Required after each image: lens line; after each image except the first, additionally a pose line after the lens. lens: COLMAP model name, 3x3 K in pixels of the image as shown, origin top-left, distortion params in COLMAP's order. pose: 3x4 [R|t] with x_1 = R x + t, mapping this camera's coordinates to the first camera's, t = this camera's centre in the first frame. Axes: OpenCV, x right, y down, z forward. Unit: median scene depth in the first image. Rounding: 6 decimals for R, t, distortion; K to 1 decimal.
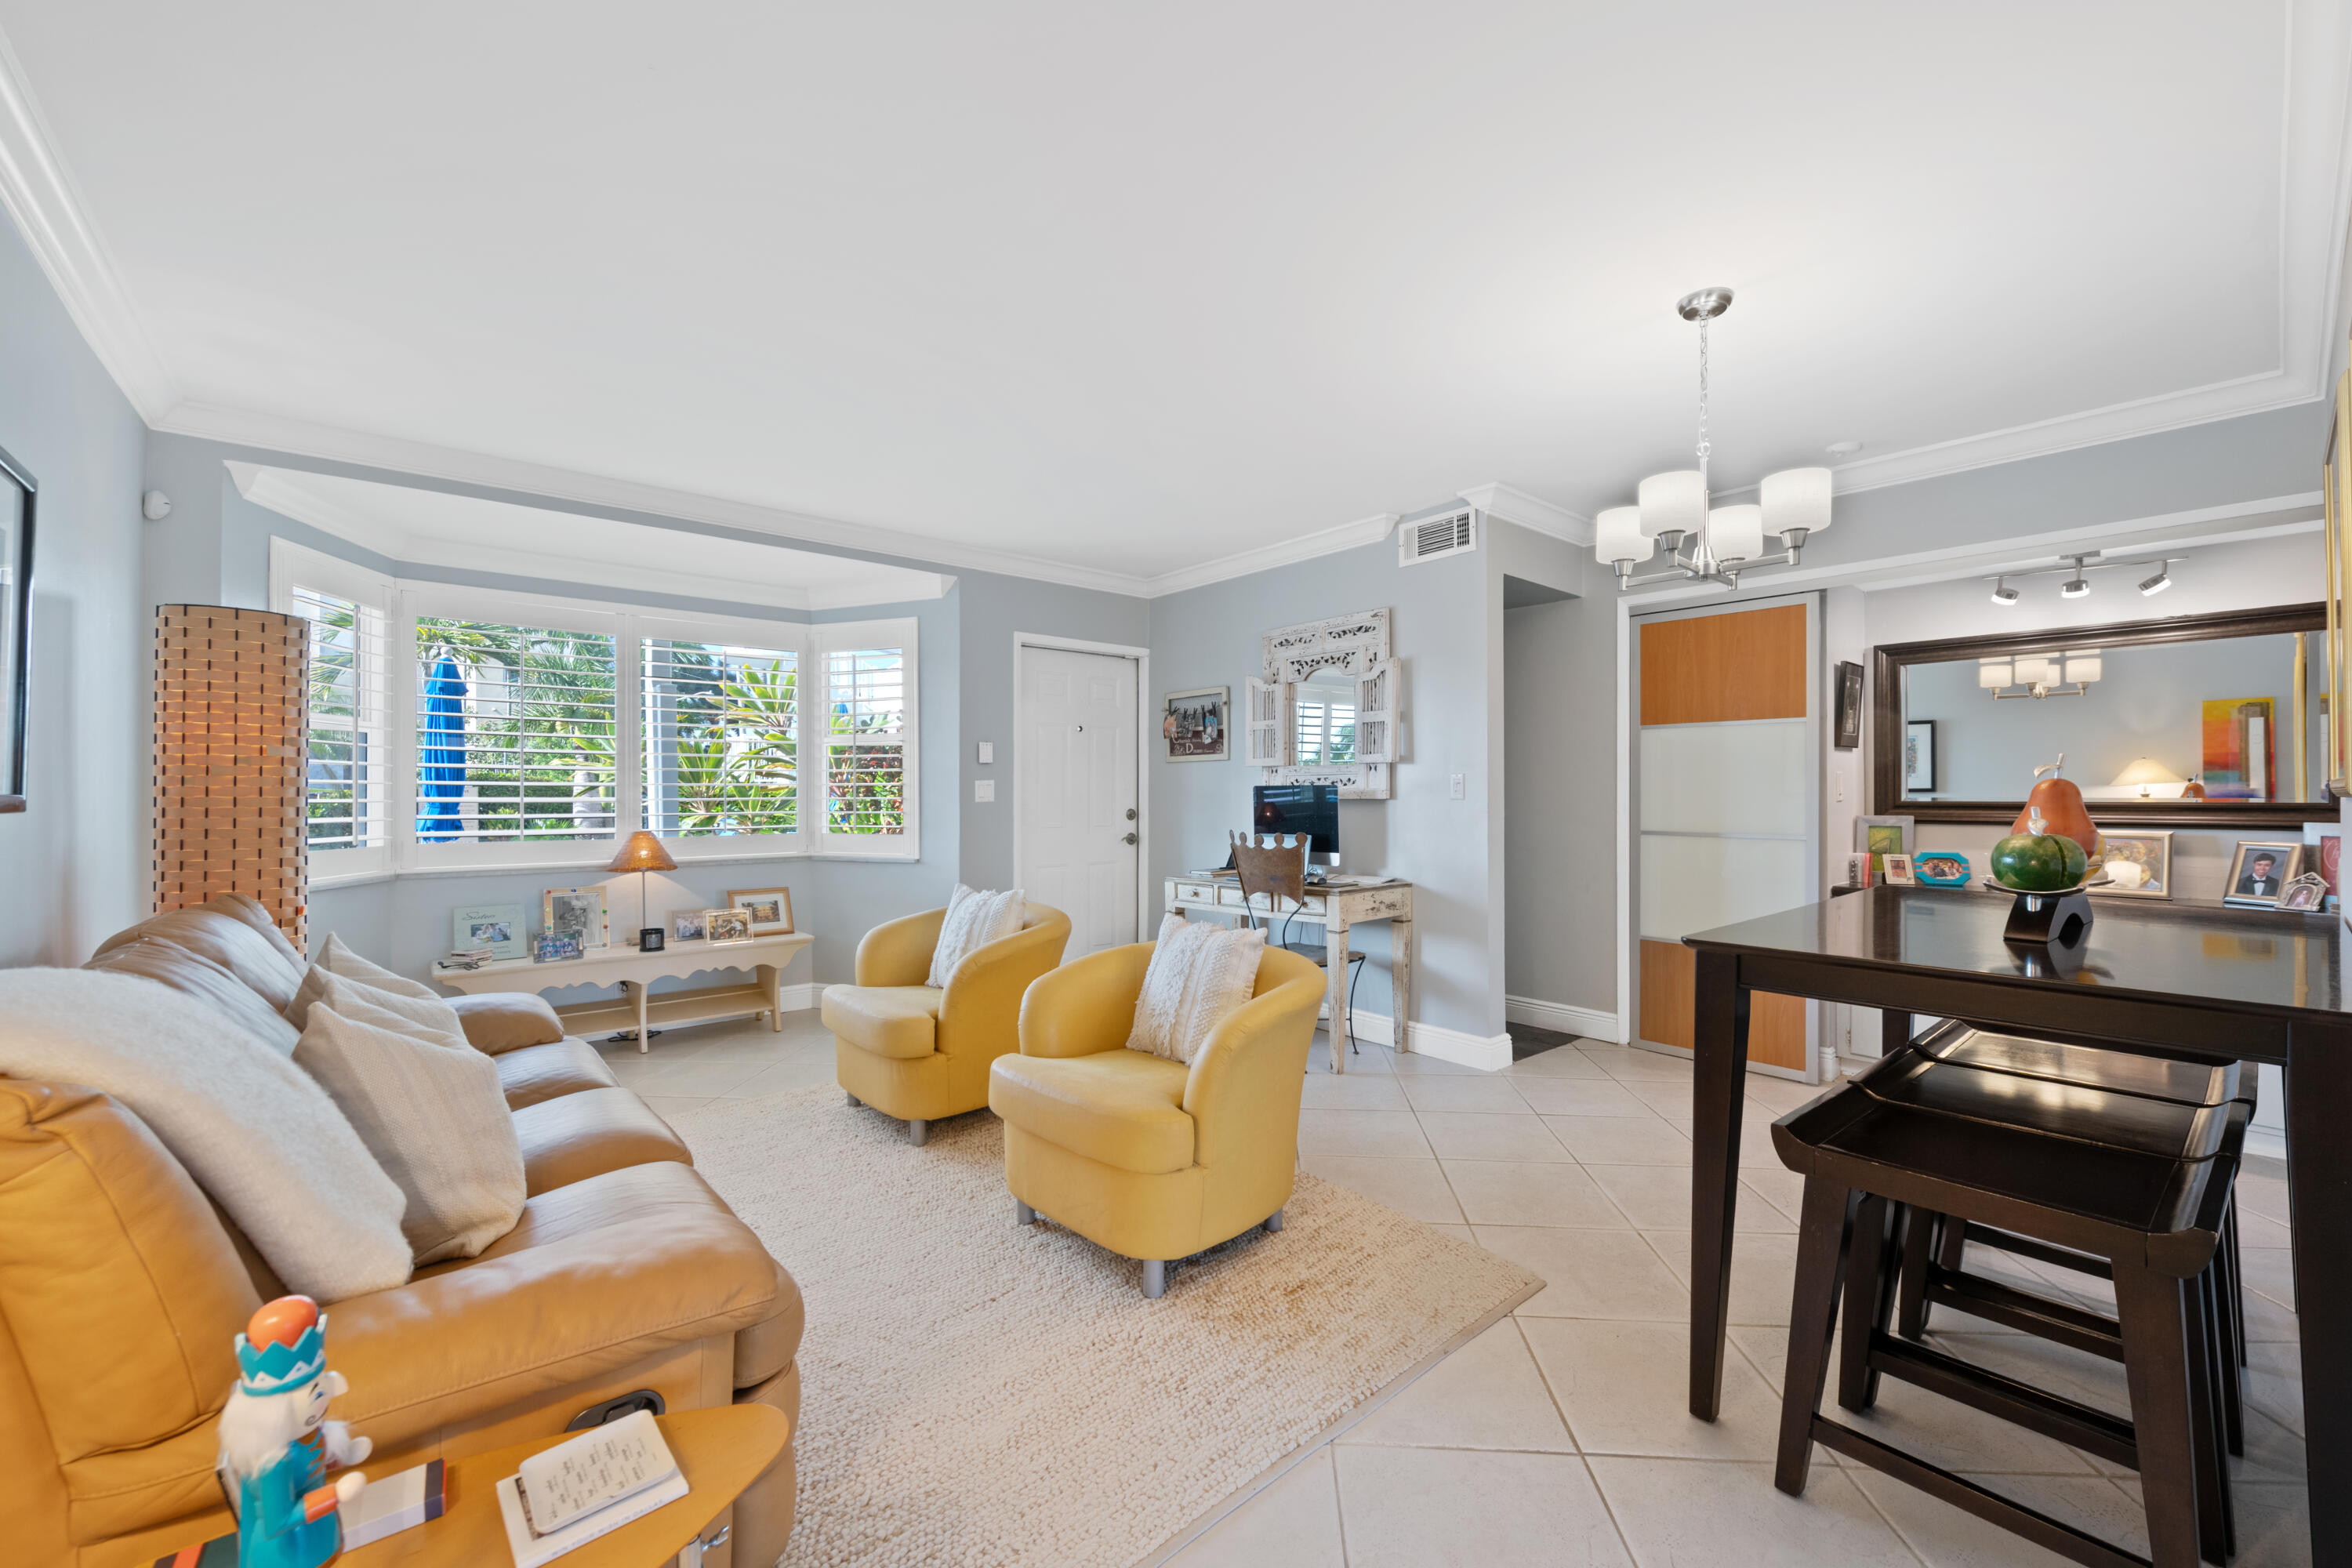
lens RADIAL K [[930.3, 0, 1185.5], [0, 930.3, 782.4], [0, 0, 1]] dist [0.006403, -0.006182]
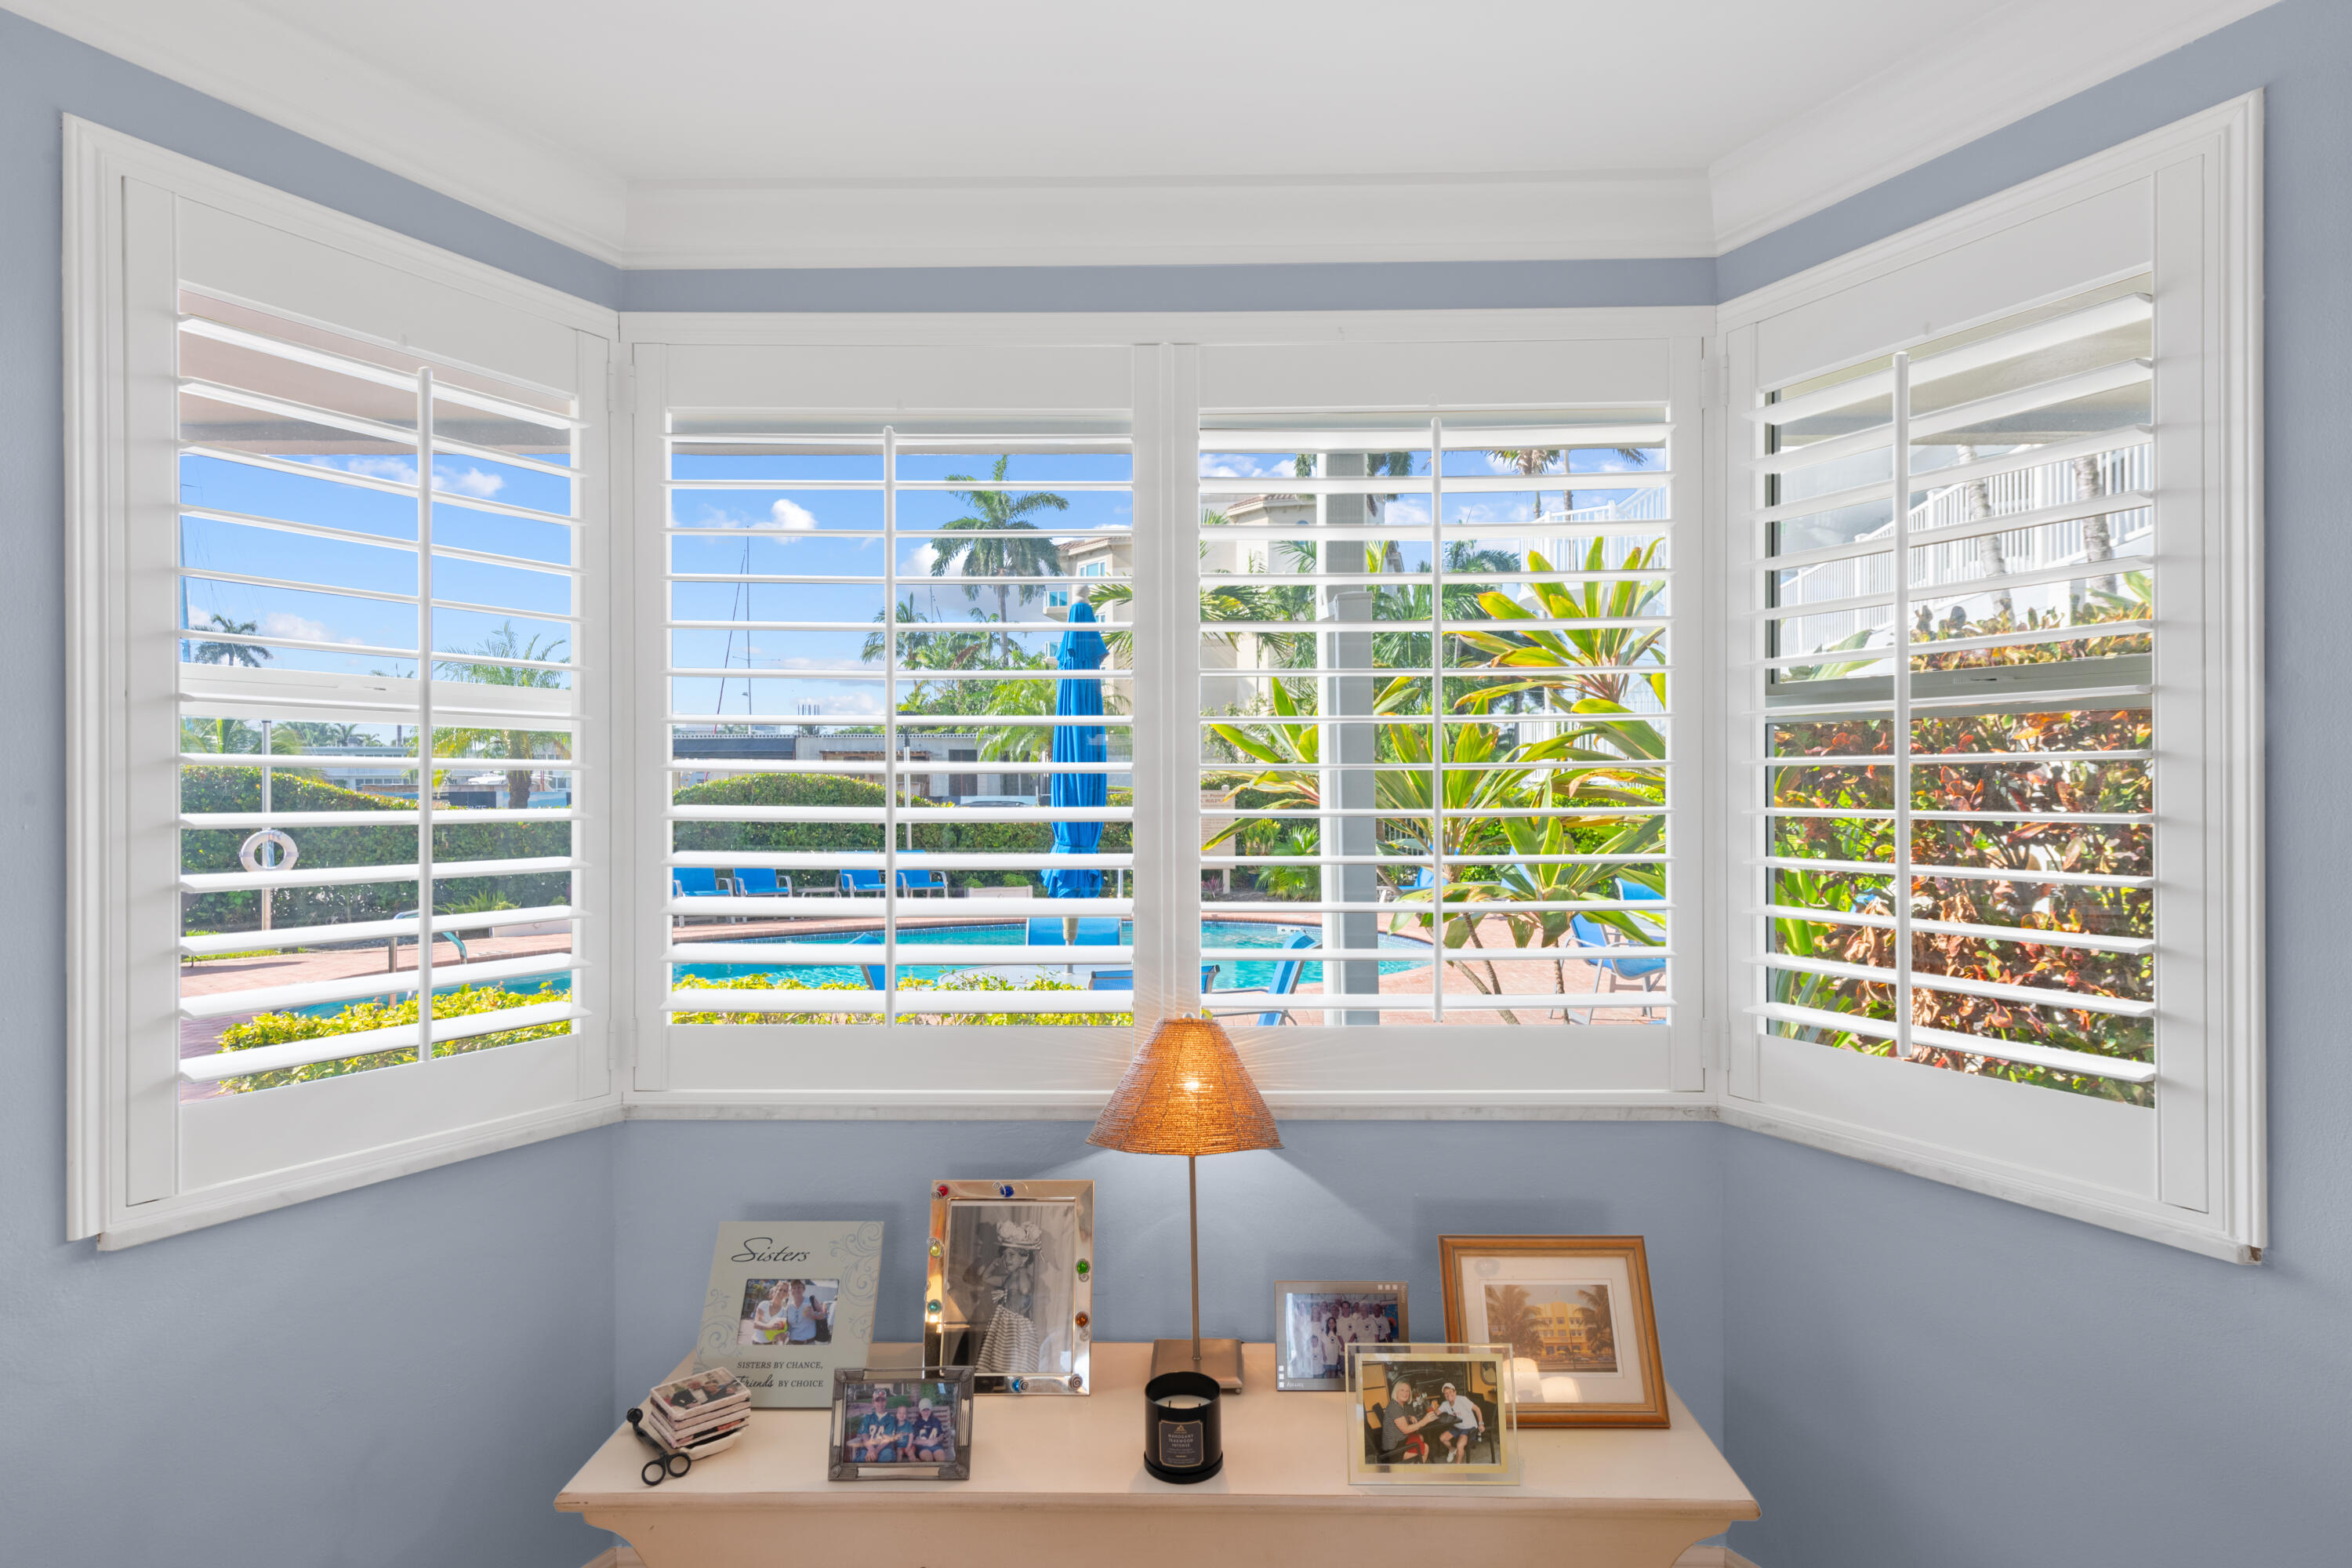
lens RADIAL K [[1327.7, 0, 1174.2], [0, 1327.7, 790.6], [0, 0, 1]] dist [0.001990, 0.000590]
pose [[0.749248, -0.002760, -0.662283, -0.292994], [0.009070, 0.999940, 0.006093, -0.025462], [0.662227, -0.010572, 0.749229, 0.666346]]
